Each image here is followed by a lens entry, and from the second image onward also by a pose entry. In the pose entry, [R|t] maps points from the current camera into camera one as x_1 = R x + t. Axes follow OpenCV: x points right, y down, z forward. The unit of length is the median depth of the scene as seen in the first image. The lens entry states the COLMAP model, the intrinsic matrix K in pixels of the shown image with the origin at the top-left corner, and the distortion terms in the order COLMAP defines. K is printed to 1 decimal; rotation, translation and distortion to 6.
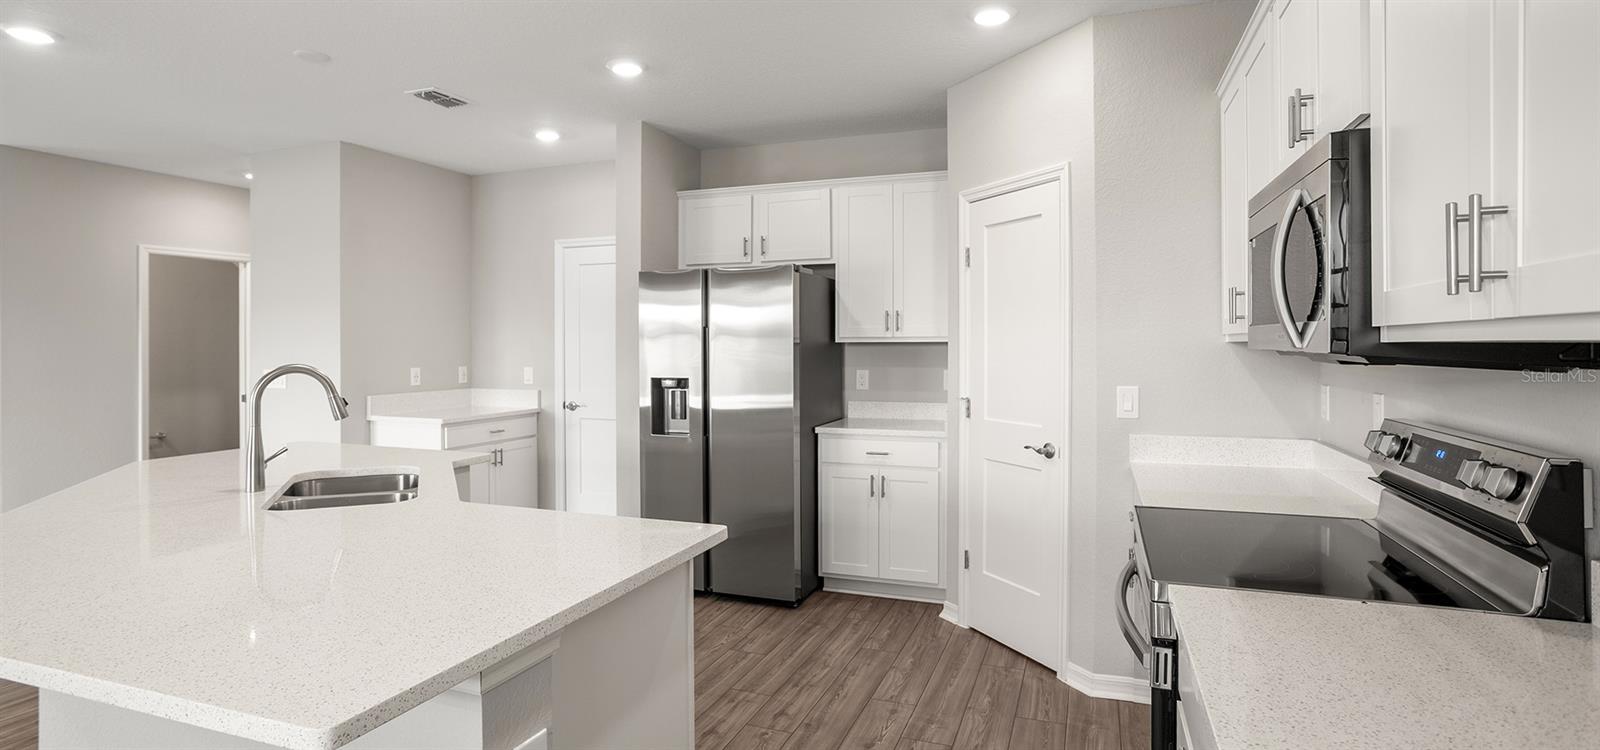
lens RADIAL K [[798.9, 0, 787.3], [0, 798.9, 332.7], [0, 0, 1]] dist [-0.050435, 0.030584]
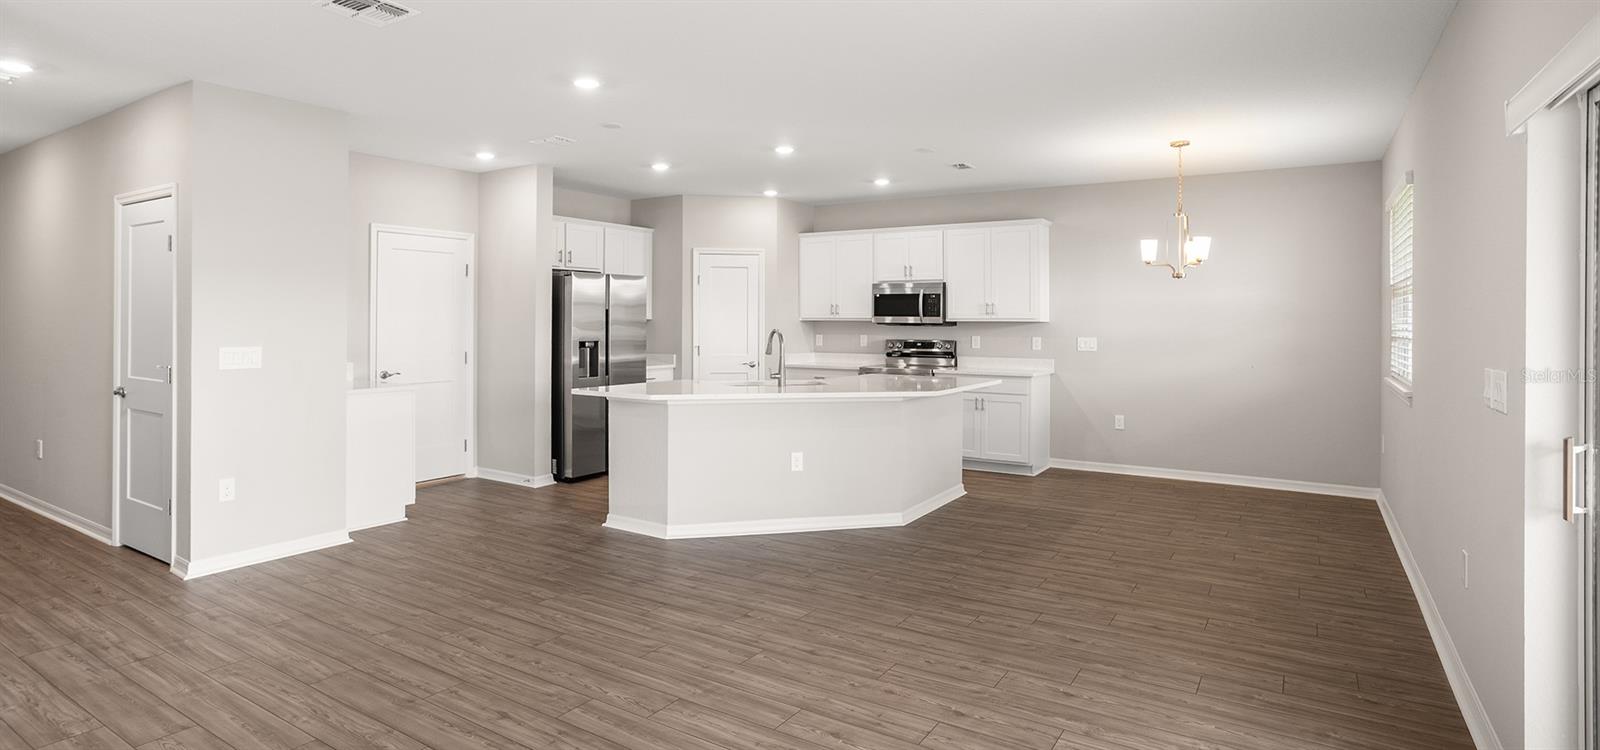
lens RADIAL K [[817.4, 0, 765.7], [0, 817.4, 324.5], [0, 0, 1]] dist [-0.053665, 0.031332]
pose [[0.223680, -0.000047, 0.974663, -1.666174], [-0.019215, 0.999805, 0.004457, 0.010185], [-0.974473, -0.019725, 0.223636, 0.308672]]
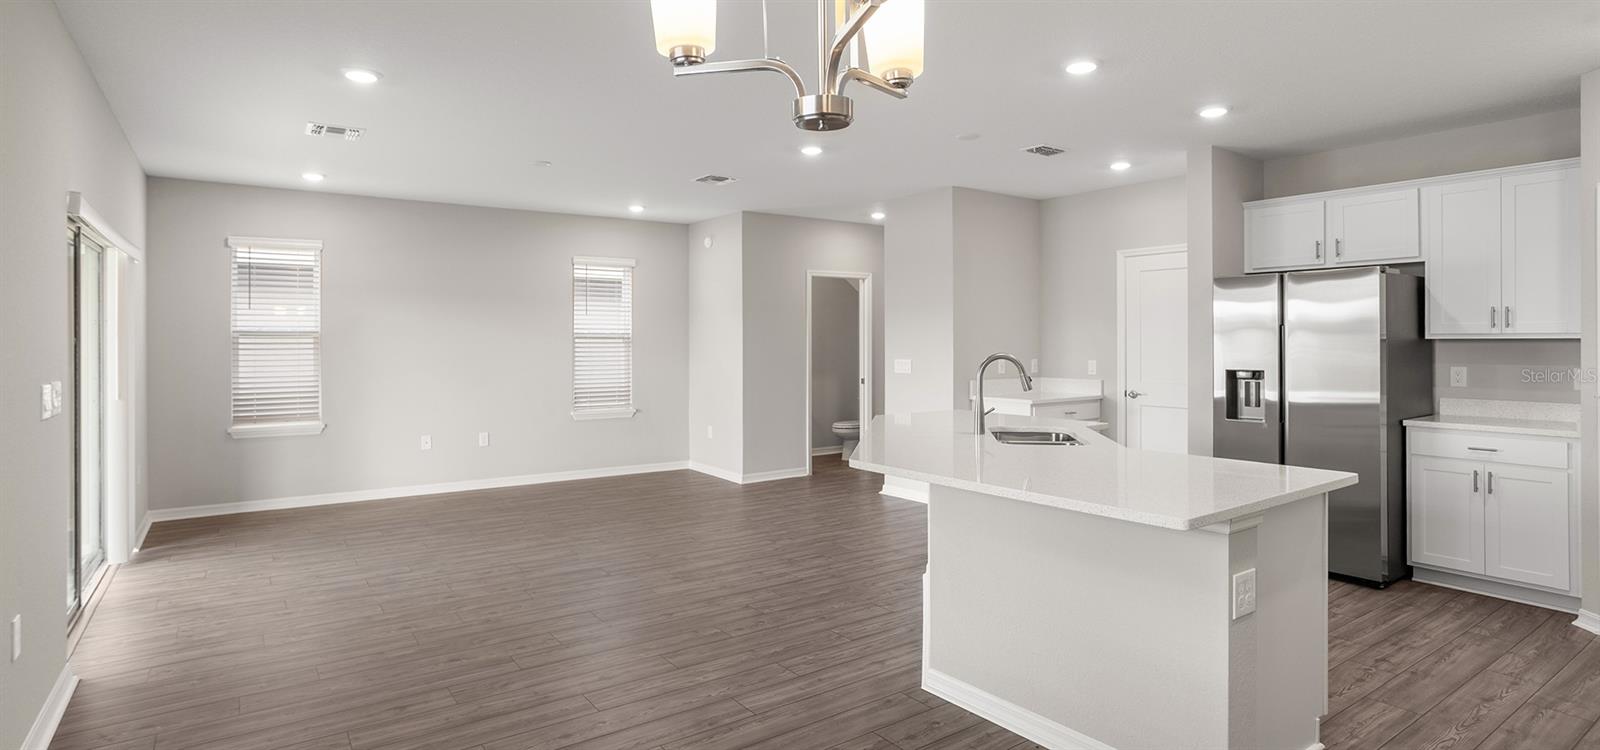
lens RADIAL K [[798.9, 0, 787.3], [0, 798.9, 332.7], [0, 0, 1]] dist [-0.050435, 0.030584]
pose [[0.830558, -0.004212, -0.556917, -0.063068], [0.006449, 0.999977, 0.002055, -0.003042], [0.556895, -0.005299, 0.830566, -0.297082]]
